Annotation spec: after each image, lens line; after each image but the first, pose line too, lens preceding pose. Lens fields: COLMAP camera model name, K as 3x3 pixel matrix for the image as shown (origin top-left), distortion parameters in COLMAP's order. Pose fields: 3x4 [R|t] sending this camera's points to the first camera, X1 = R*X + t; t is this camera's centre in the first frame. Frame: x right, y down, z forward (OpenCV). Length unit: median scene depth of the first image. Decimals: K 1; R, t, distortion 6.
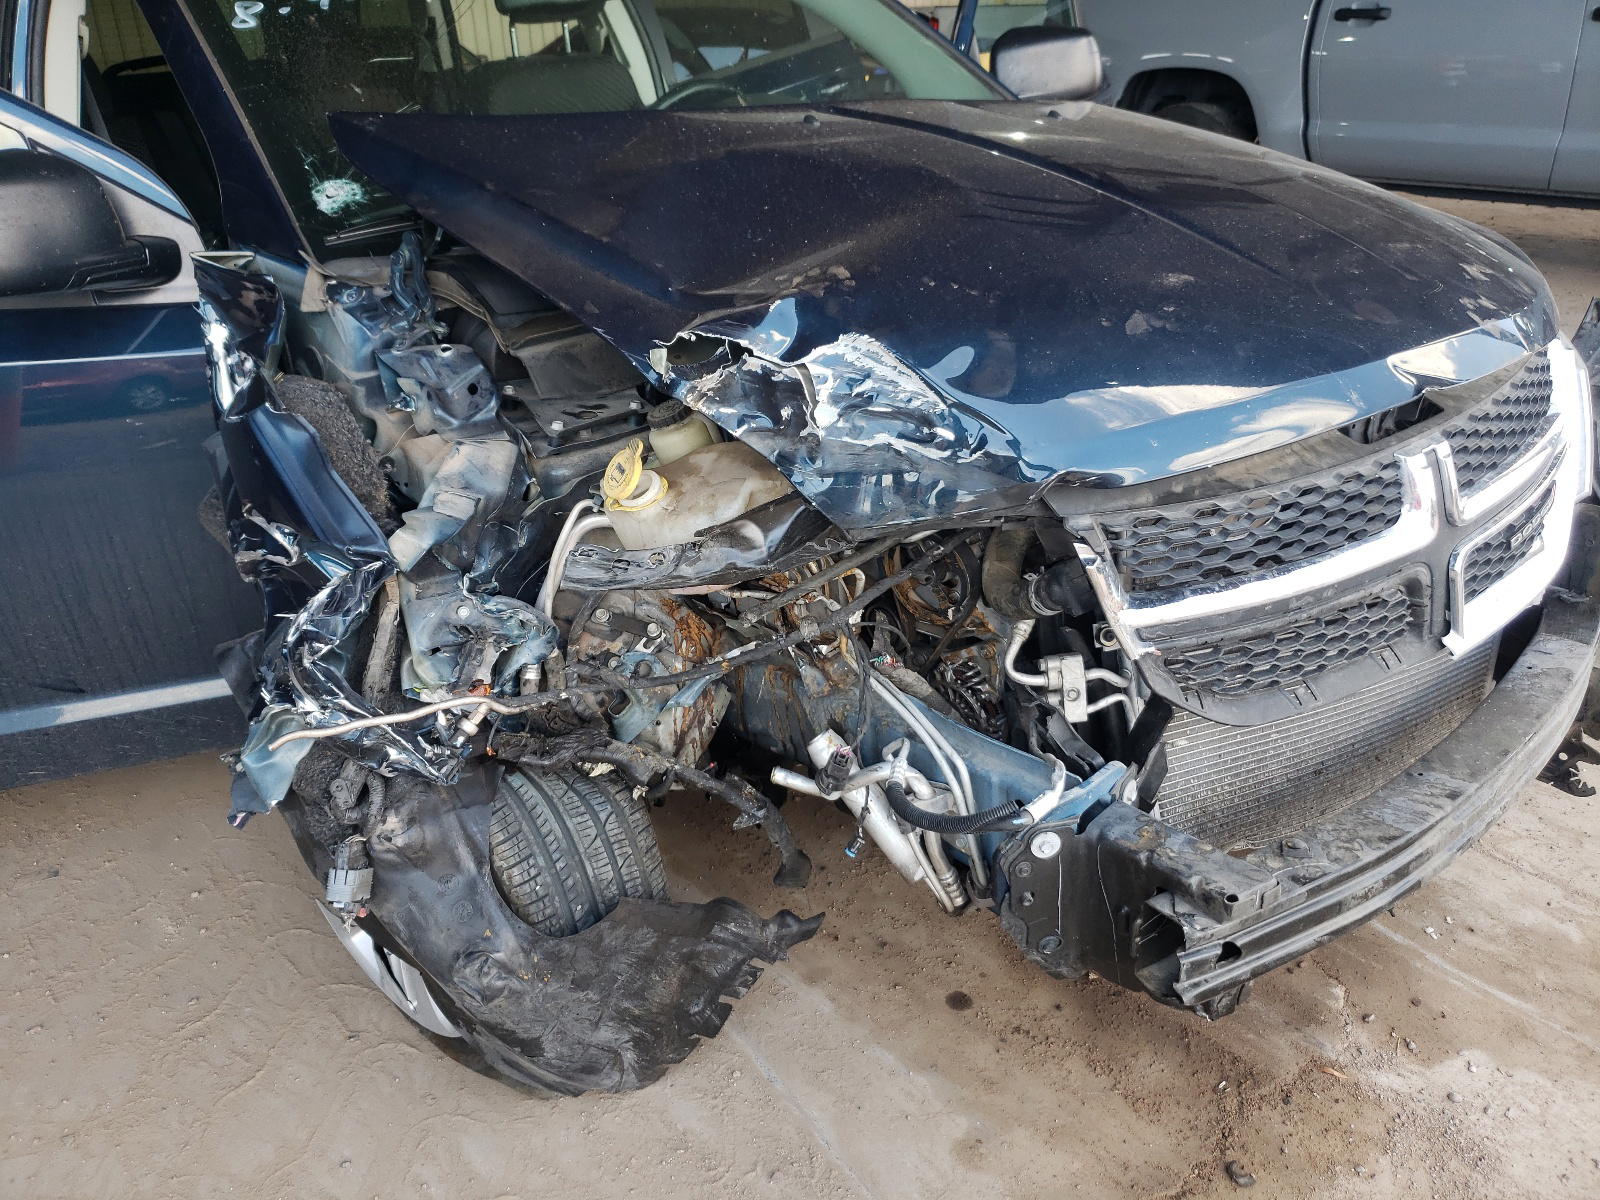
lens RADIAL K [[1205.6, 0, 800.6], [0, 1205.6, 554.7], [0, 0, 1]] dist [0.103703, -0.116631]
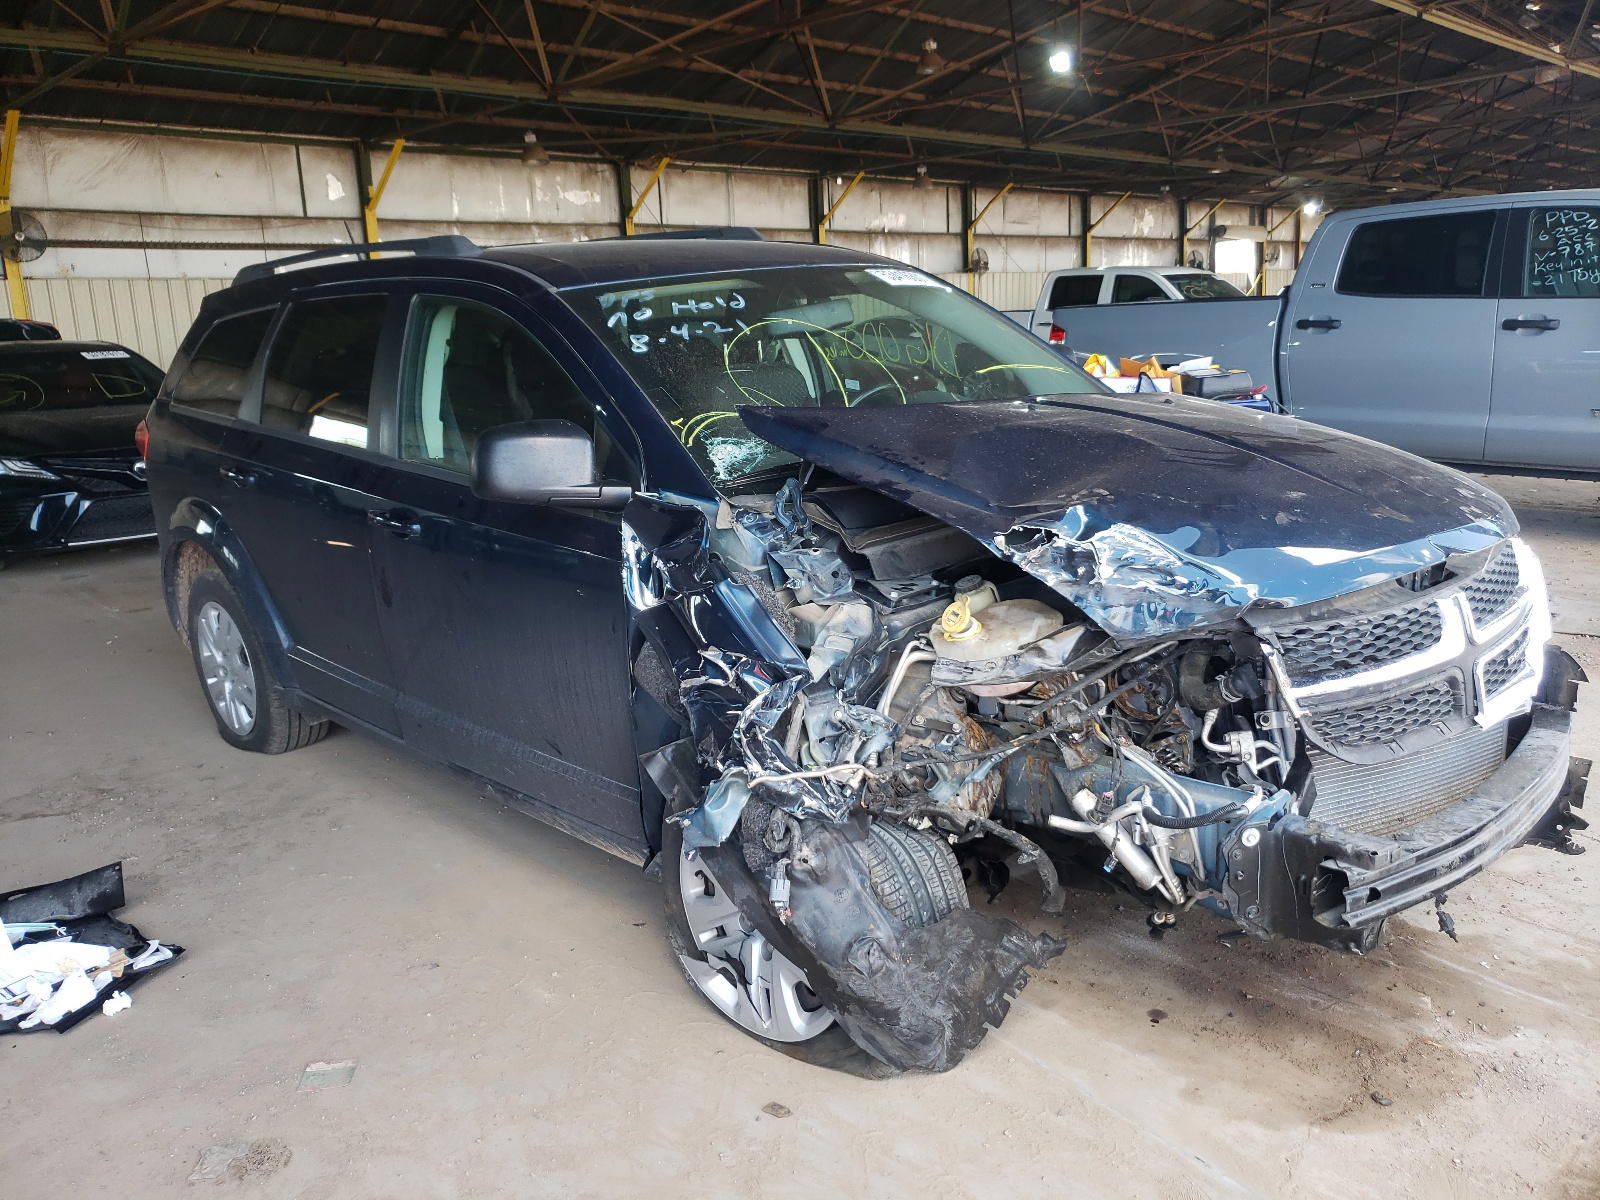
lens RADIAL K [[1293.2, 0, 800.0], [0, 1293.2, 600.0], [0, 0, 1]] dist [0.094253, -0.080987]
pose [[0.998329, -0.011705, 0.056596, -0.425049], [0.022365, 0.981225, -0.191566, 0.218685], [-0.053291, 0.192512, 0.979847, -0.625689]]
